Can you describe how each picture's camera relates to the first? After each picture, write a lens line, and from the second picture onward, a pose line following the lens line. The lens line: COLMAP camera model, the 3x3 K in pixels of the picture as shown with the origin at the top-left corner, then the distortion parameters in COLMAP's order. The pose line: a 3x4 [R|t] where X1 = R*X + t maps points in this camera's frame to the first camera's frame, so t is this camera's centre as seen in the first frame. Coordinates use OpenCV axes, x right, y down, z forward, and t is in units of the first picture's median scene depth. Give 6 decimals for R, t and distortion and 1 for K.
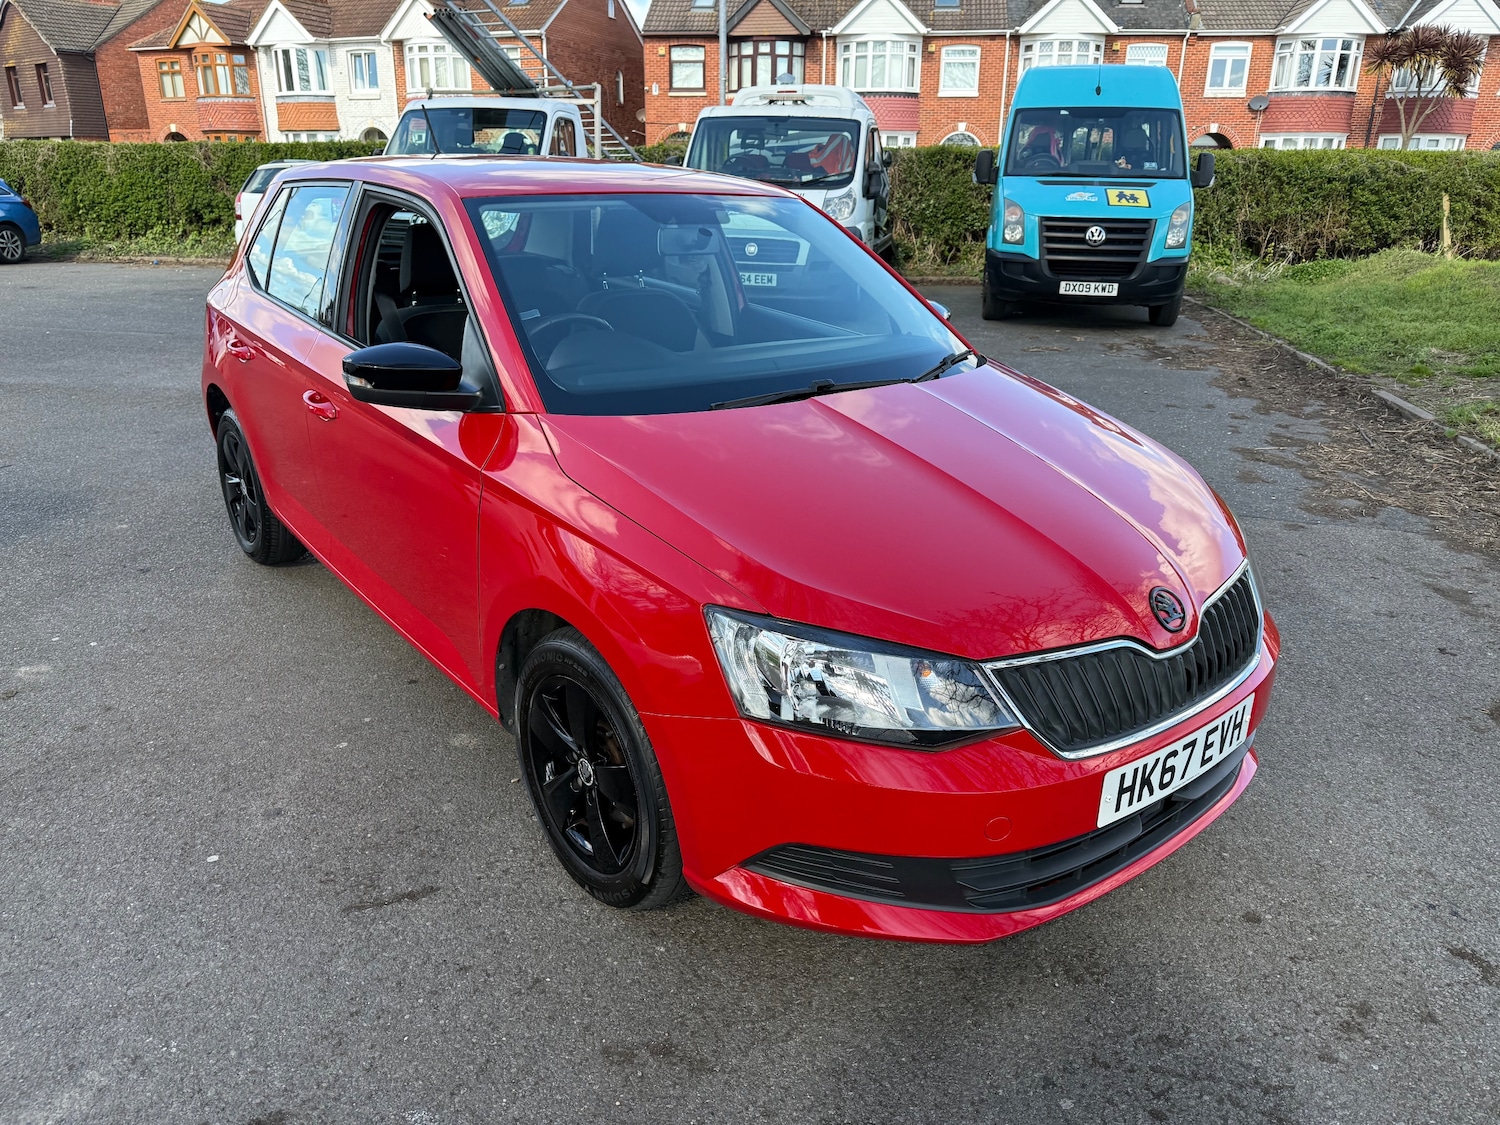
lens RADIAL K [[1051.2, 0, 738.8], [0, 1051.2, 563.6], [0, 0, 1]] dist [0.023547, -0.033165]
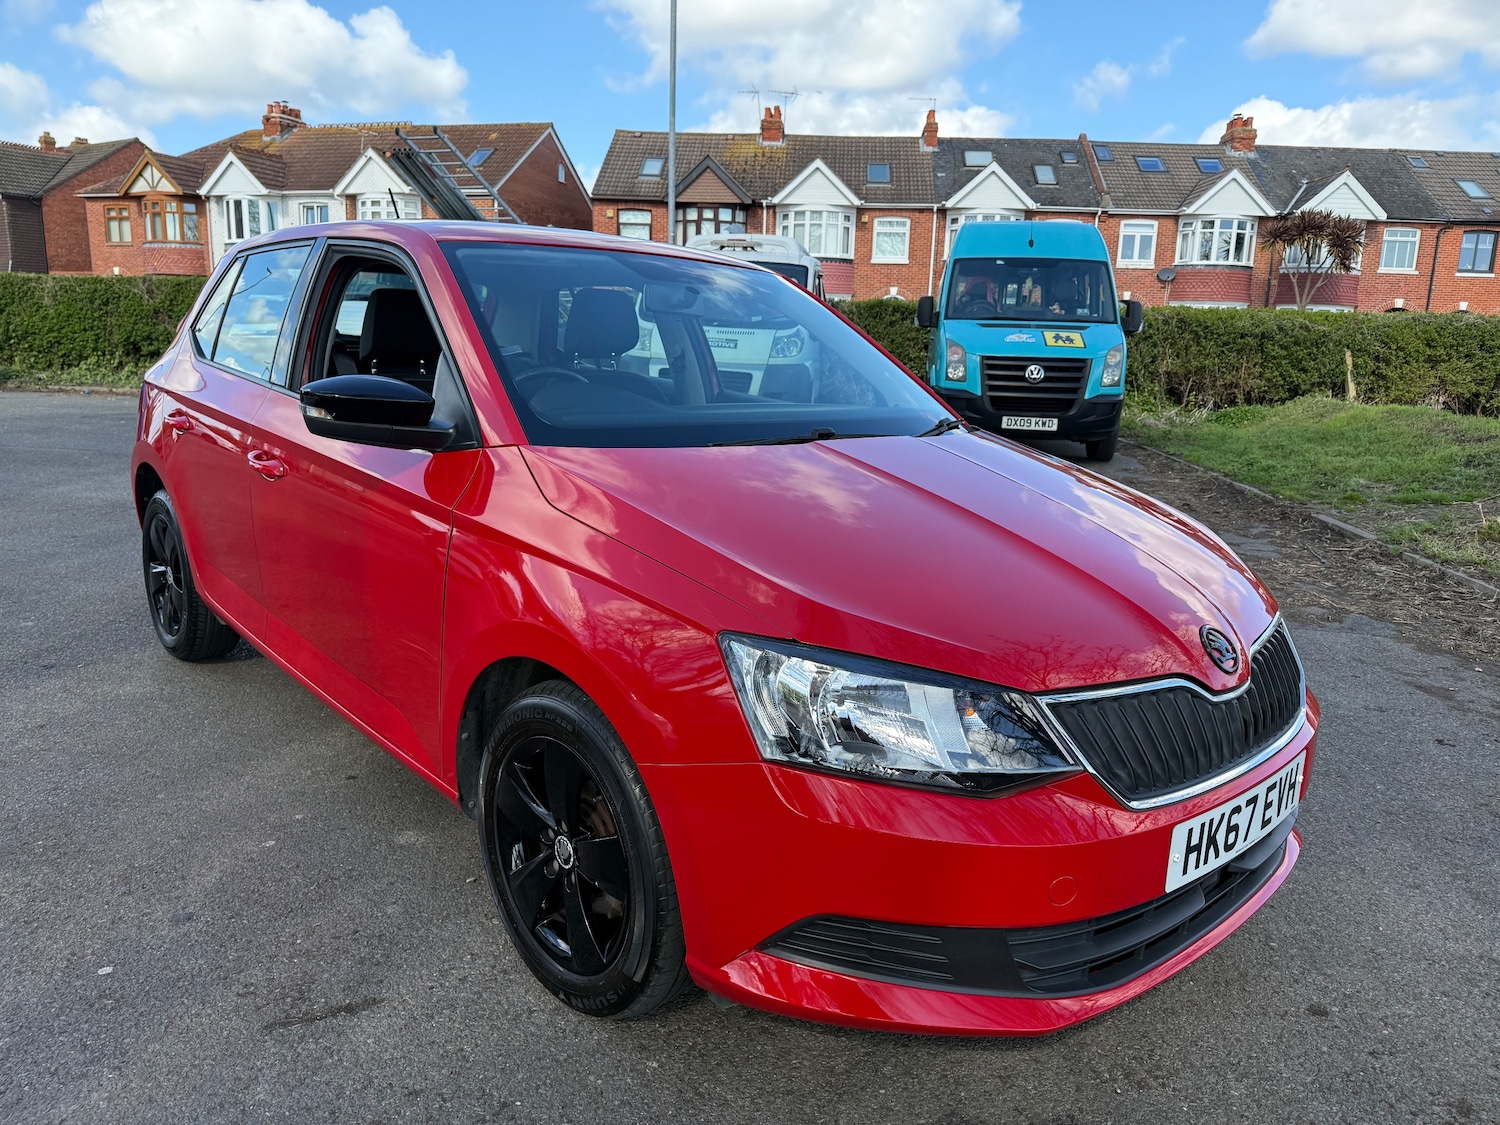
lens RADIAL K [[1051.2, 0, 755.6], [0, 1051.2, 561.3], [0, 0, 1]] dist [0.023547, -0.033165]
pose [[0.997268, 0.006941, 0.073543, -0.006364], [0.003566, 0.989892, -0.141781, 0.009966], [-0.073783, 0.141656, 0.987162, 0.012162]]
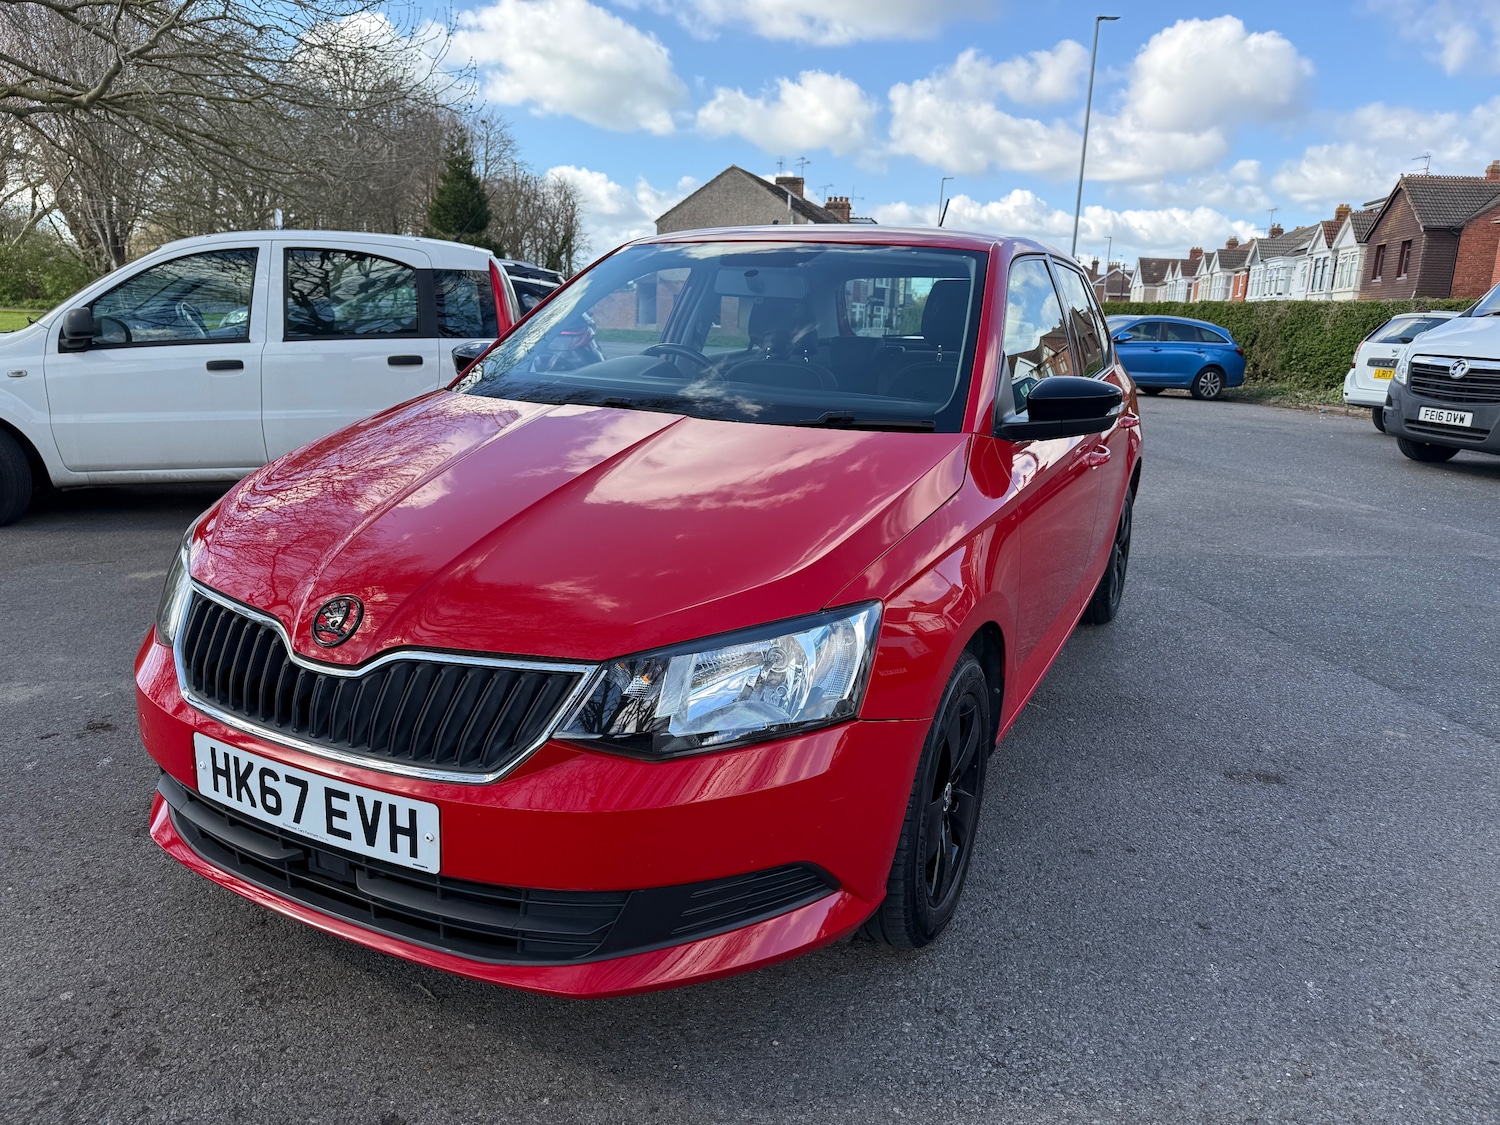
lens RADIAL K [[1051.2, 0, 761.9], [0, 1051.2, 565.8], [0, 0, 1]] dist [0.023547, -0.033165]
pose [[0.435904, 0.213456, -0.874314, 0.133709], [-0.342095, 0.937848, 0.058410, -0.017120], [0.832441, 0.273637, 0.481834, 0.089418]]
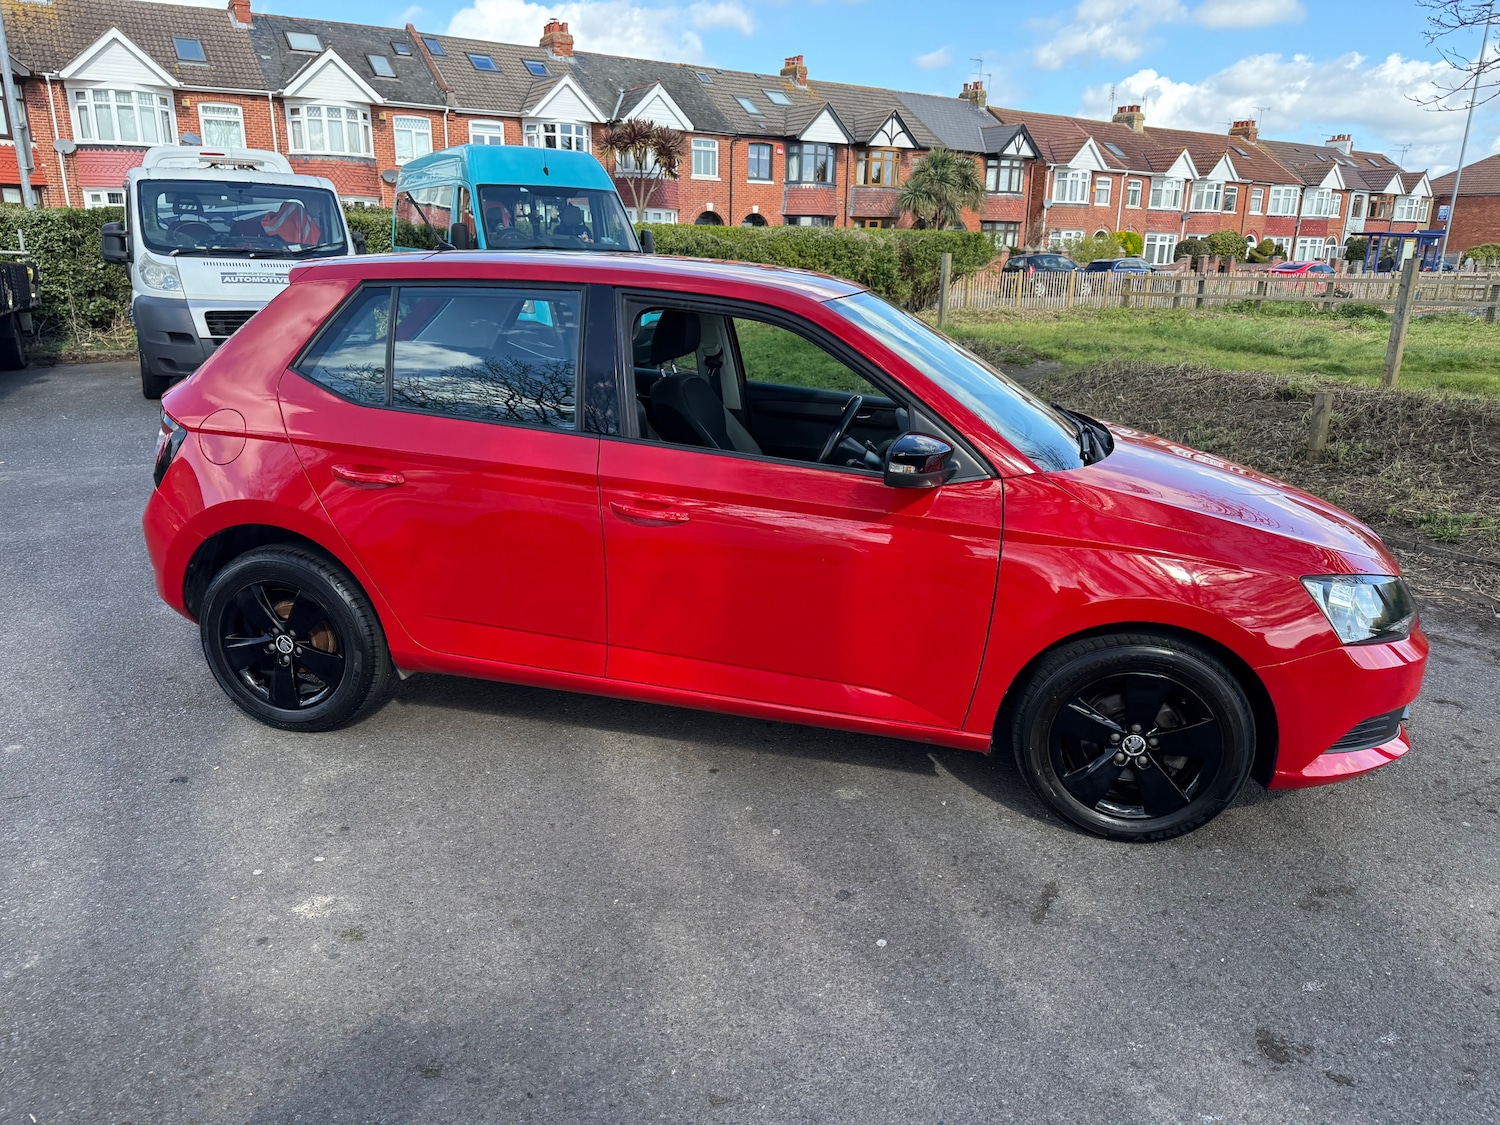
lens RADIAL K [[1051.2, 0, 735.5], [0, 1051.2, 571.8], [0, 0, 1]] dist [0.023547, -0.033165]
pose [[0.777073, -0.182067, 0.602503, -0.144965], [0.208386, 0.977683, 0.026677, -0.016373], [-0.593913, 0.104823, 0.797671, 0.028424]]
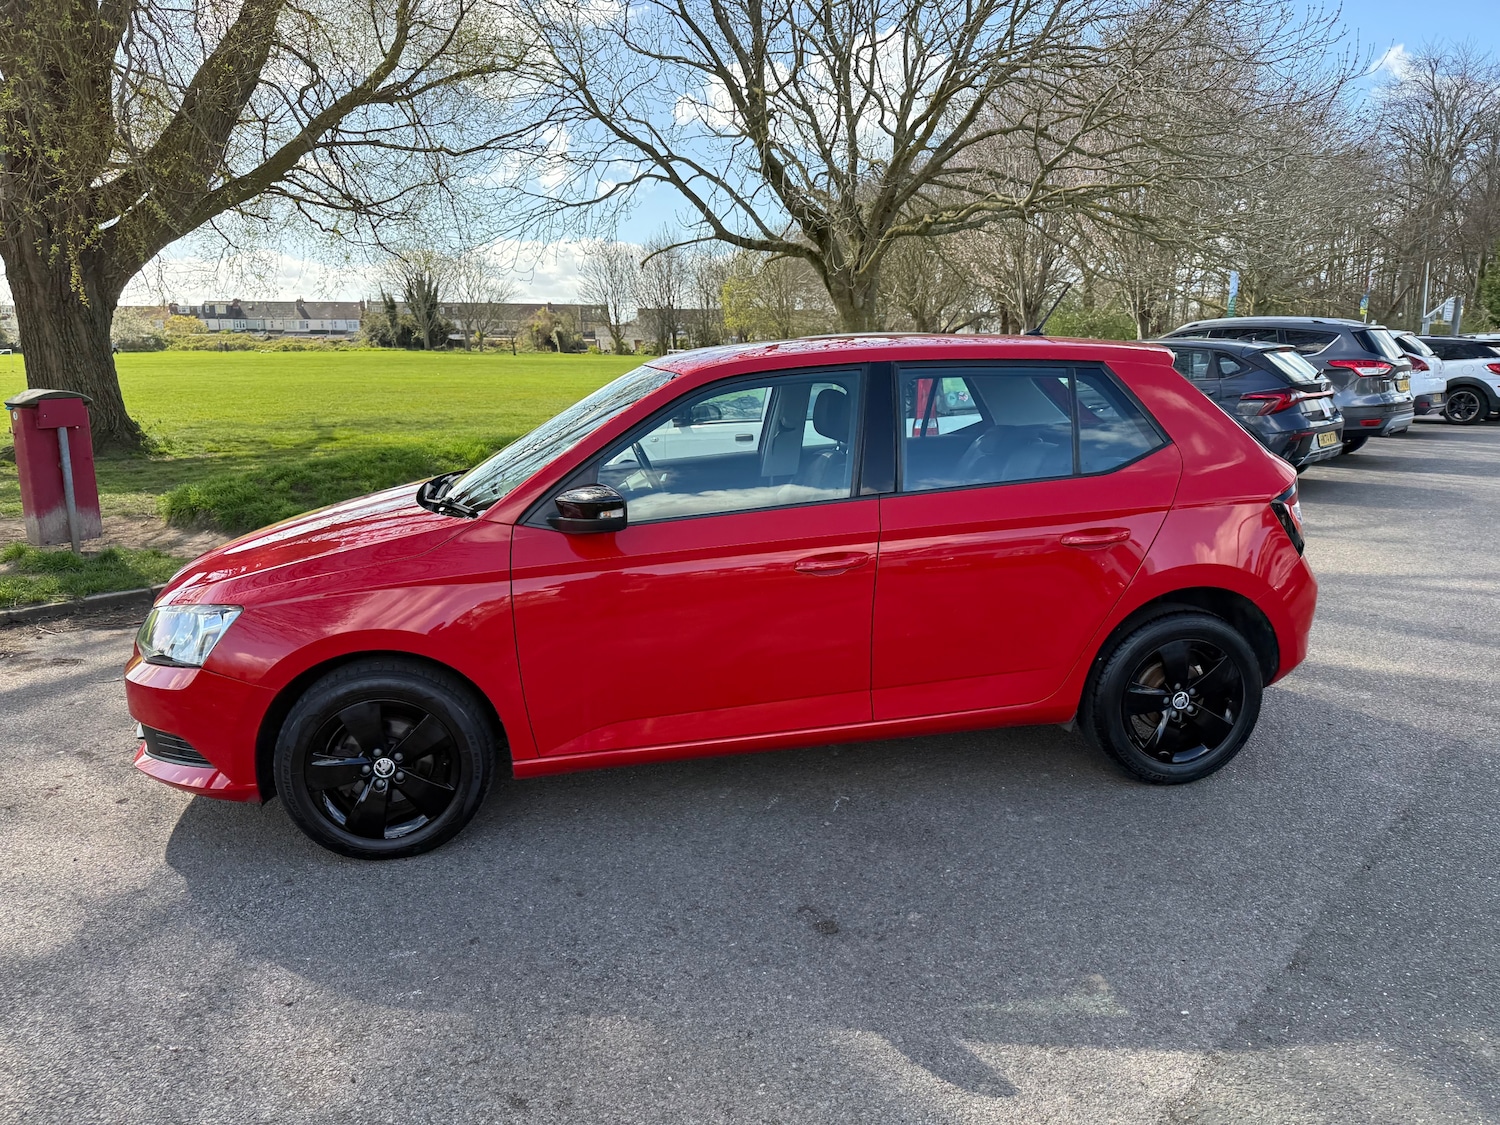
lens RADIAL K [[1051.2, 0, 751.3], [0, 1051.2, 578.4], [0, 0, 1]] dist [0.023547, -0.033165]
pose [[-0.476210, 0.179211, -0.860876, 0.156525], [-0.304588, 0.884785, 0.352677, -0.093911], [0.824894, 0.430161, -0.366758, 0.259563]]
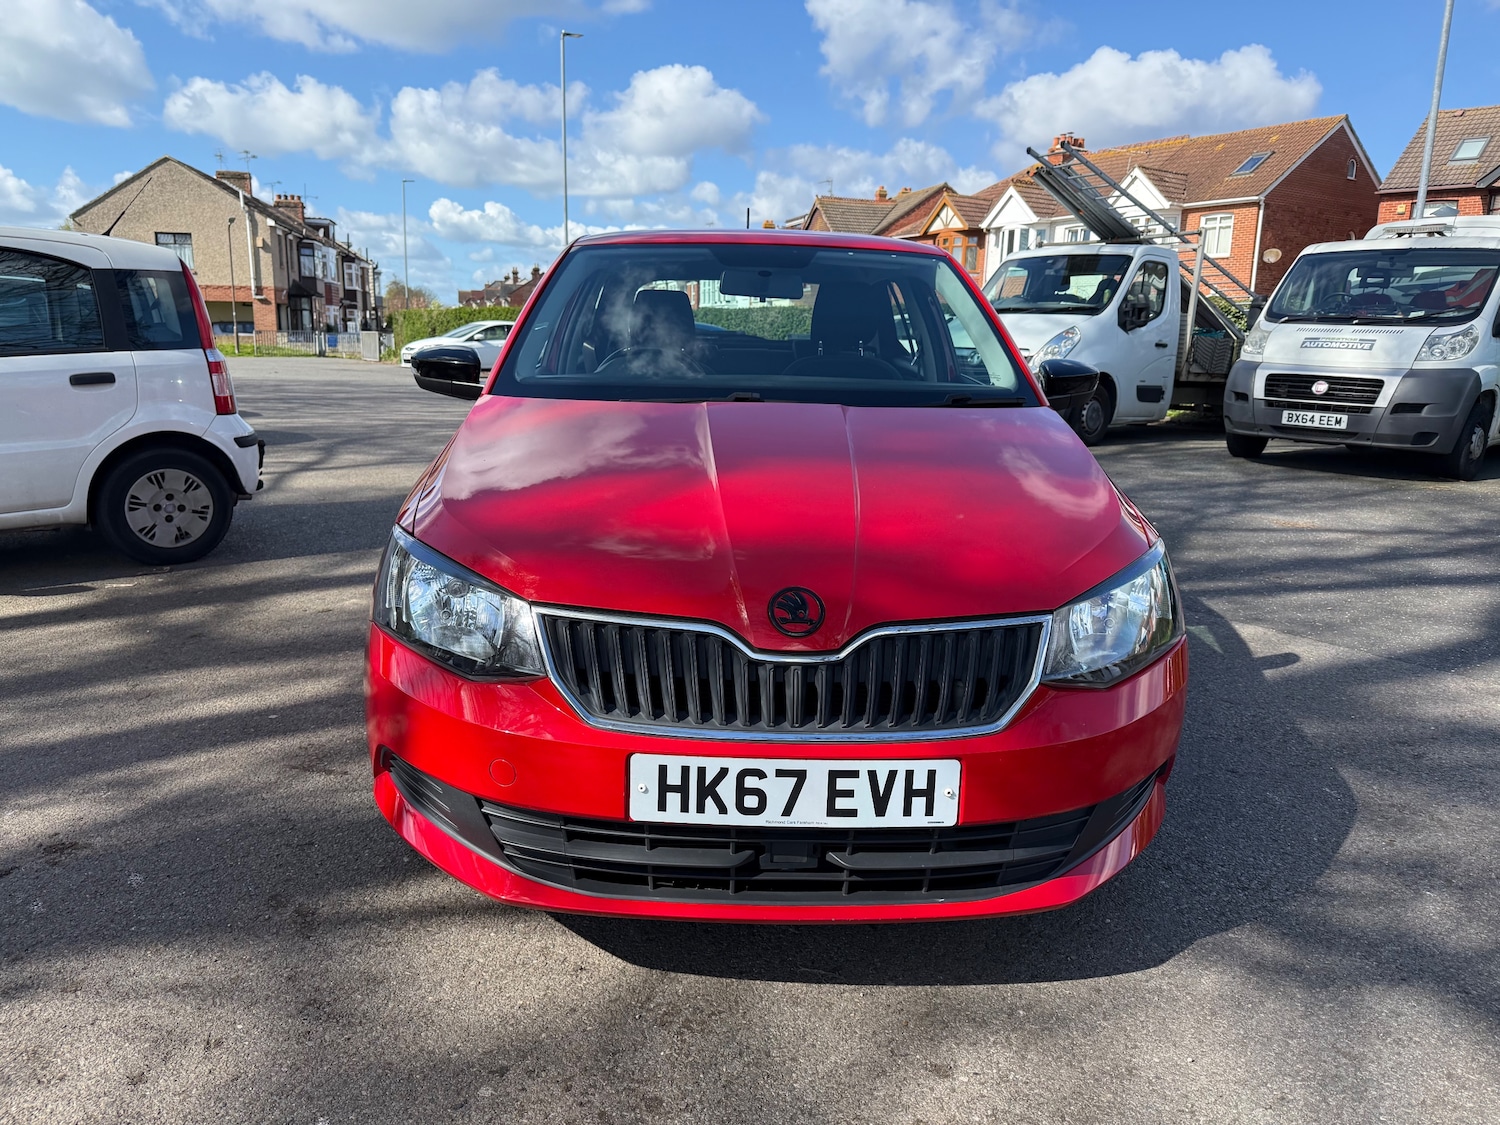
lens RADIAL K [[1051.2, 0, 747.4], [0, 1051.2, 557.5], [0, 0, 1]] dist [0.023547, -0.033165]
pose [[0.800997, 0.127319, -0.584974, 0.090422], [-0.216637, 0.972548, -0.084964, 0.008602], [0.558097, 0.194783, 0.806590, 0.028413]]
